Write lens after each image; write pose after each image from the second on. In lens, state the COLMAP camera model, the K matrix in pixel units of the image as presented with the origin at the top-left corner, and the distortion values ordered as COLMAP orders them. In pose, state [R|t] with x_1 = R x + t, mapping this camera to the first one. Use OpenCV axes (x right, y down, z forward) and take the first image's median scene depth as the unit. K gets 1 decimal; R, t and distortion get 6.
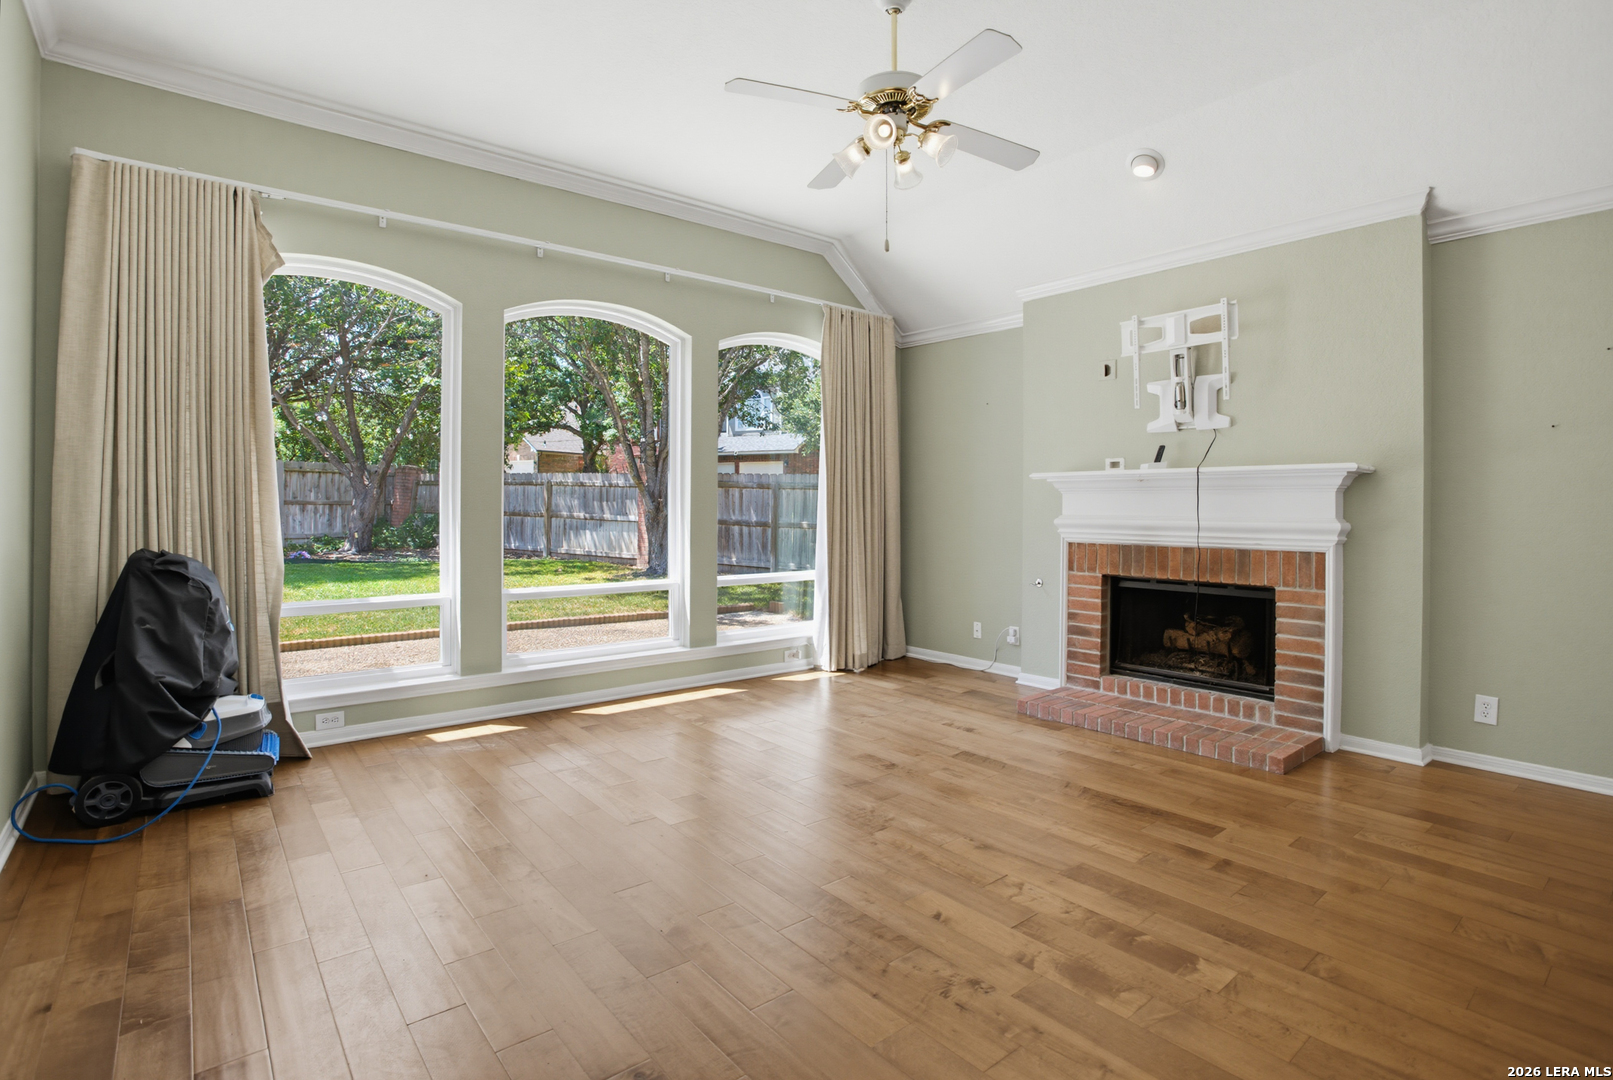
lens RADIAL K [[783.1, 0, 793.7], [0, 783.1, 513.0], [0, 0, 1]] dist [-0.040582, 0.000362]
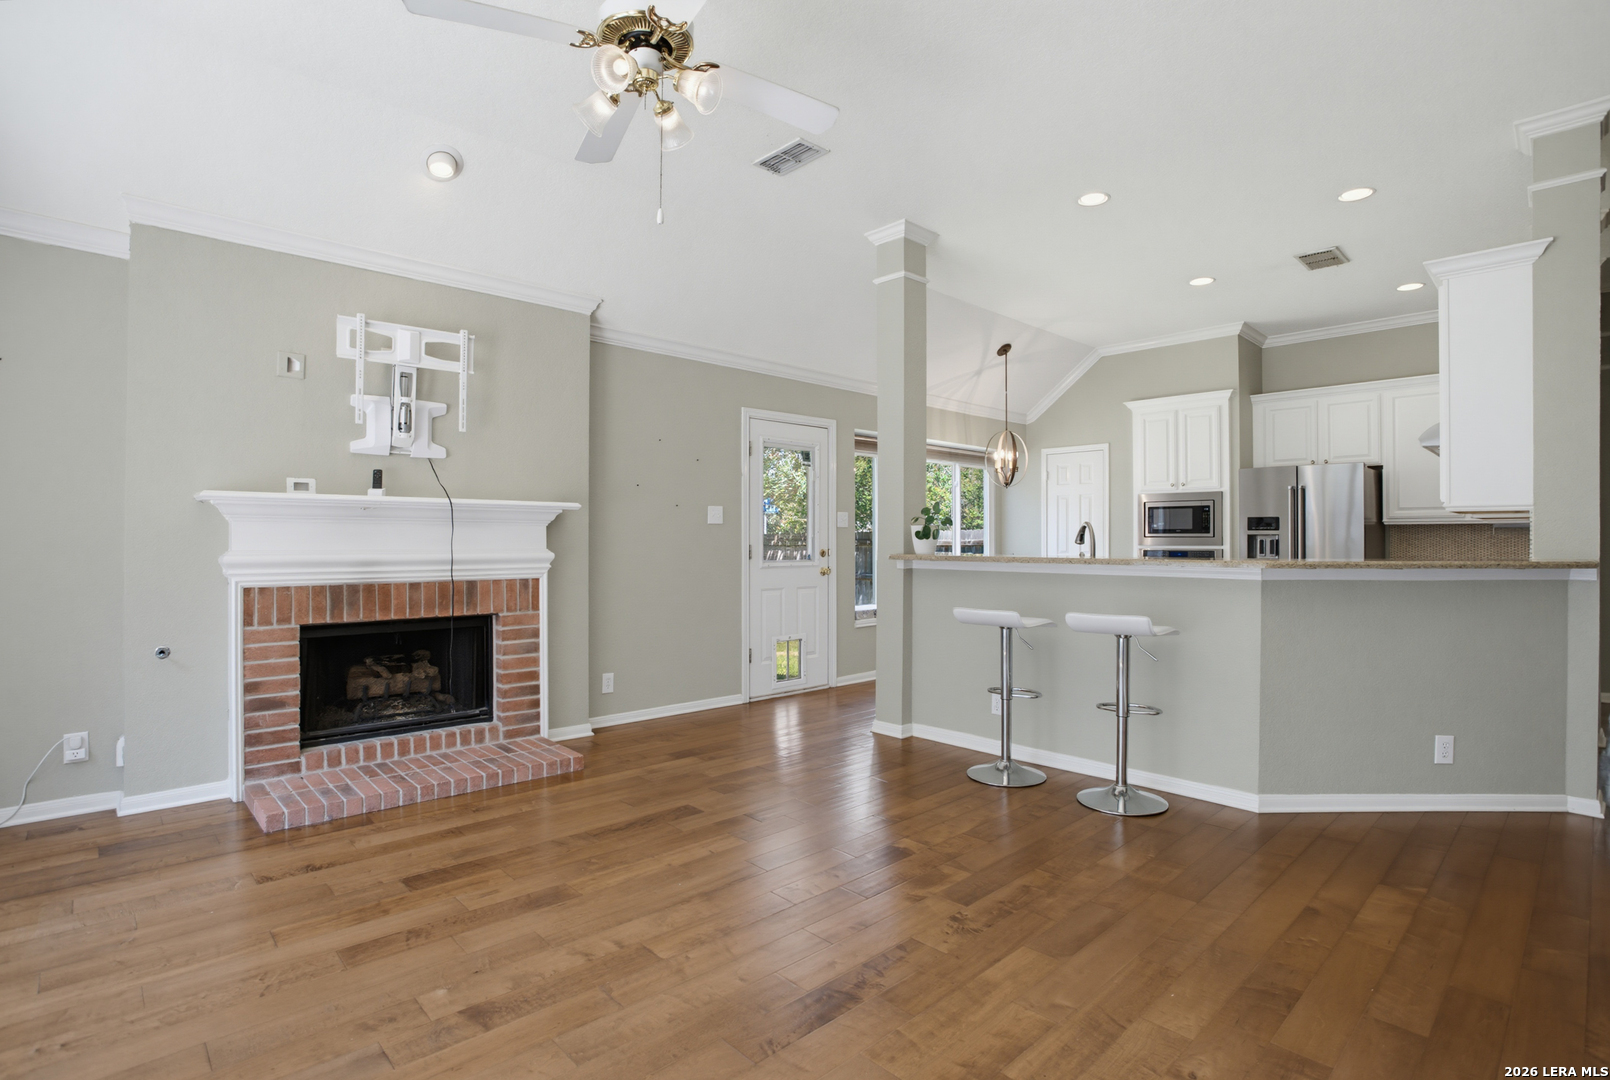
lens RADIAL K [[793.5, 0, 805.0], [0, 793.5, 540.0], [0, 0, 1]] dist [-0.037660, 0.000460]
pose [[-0.069934, -0.006746, 0.997529, -0.467323], [0.001487, 0.999975, 0.006867, -0.012827], [-0.997551, 0.001963, -0.069922, 0.598714]]
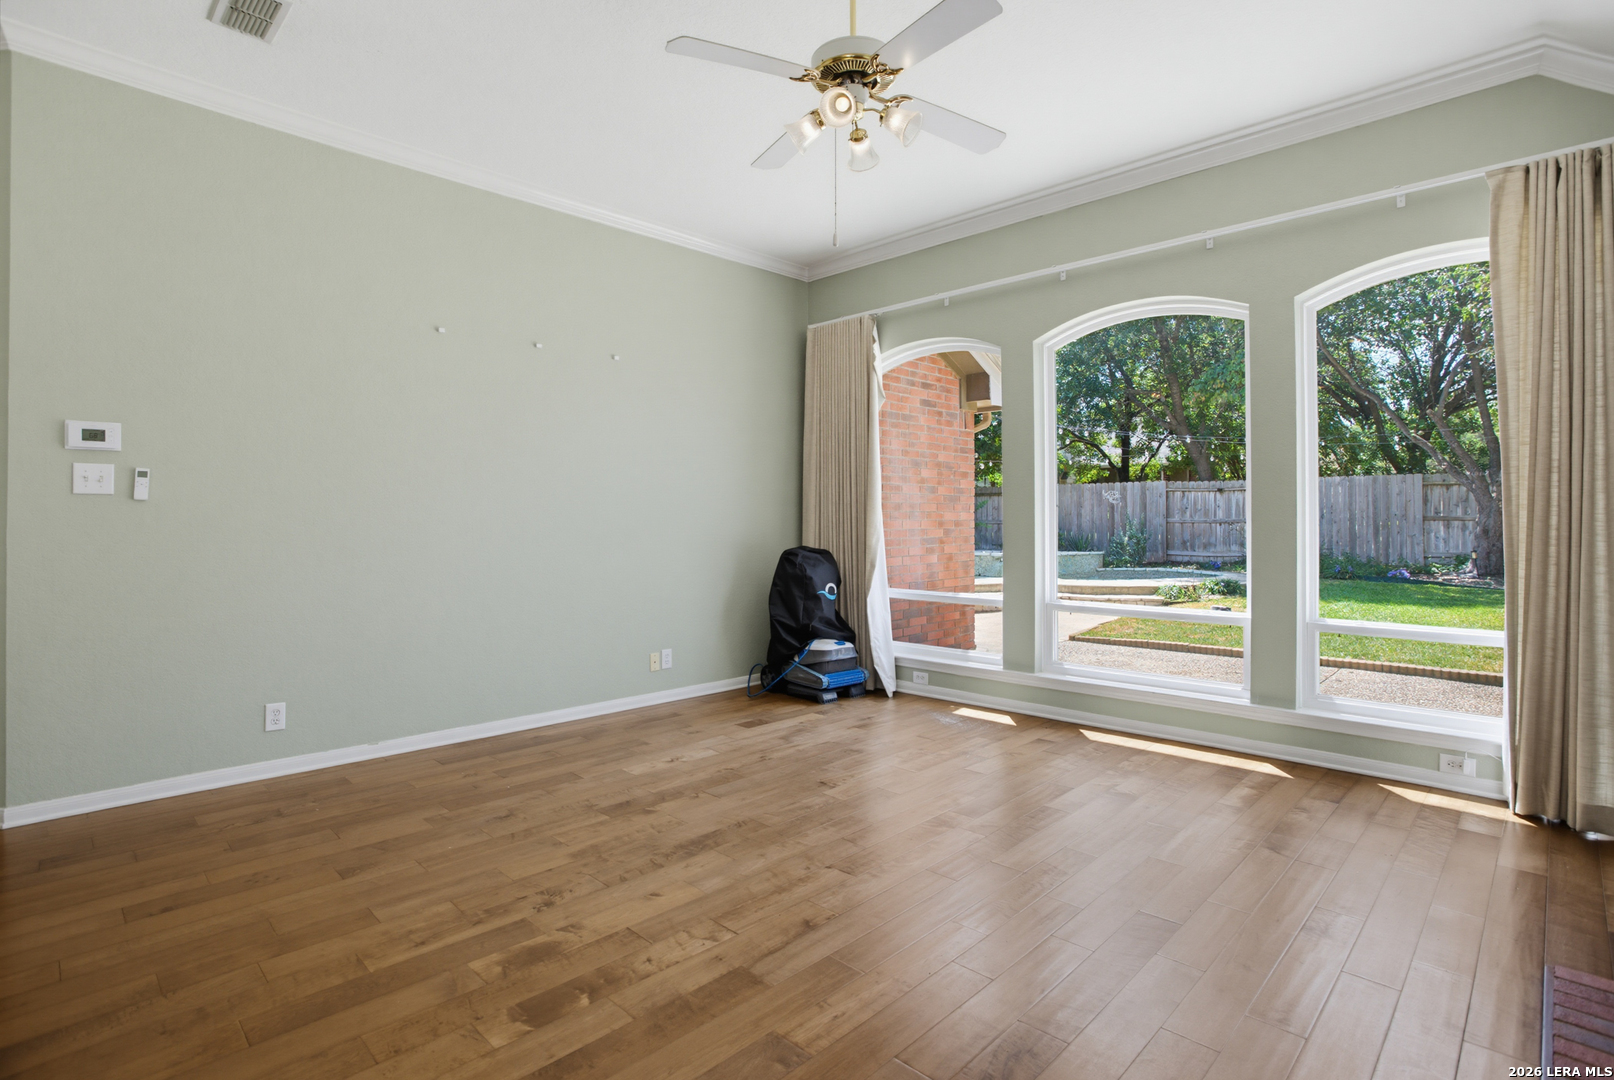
lens RADIAL K [[780.4, 0, 807.0], [0, 780.4, 540.0], [0, 0, 1]] dist [-0.034490, 0.000255]
pose [[0.115238, 0.016738, -0.993197, 0.673929], [-0.003836, 0.999858, 0.016405, 0.000478], [0.993331, 0.001920, 0.115285, 0.567341]]
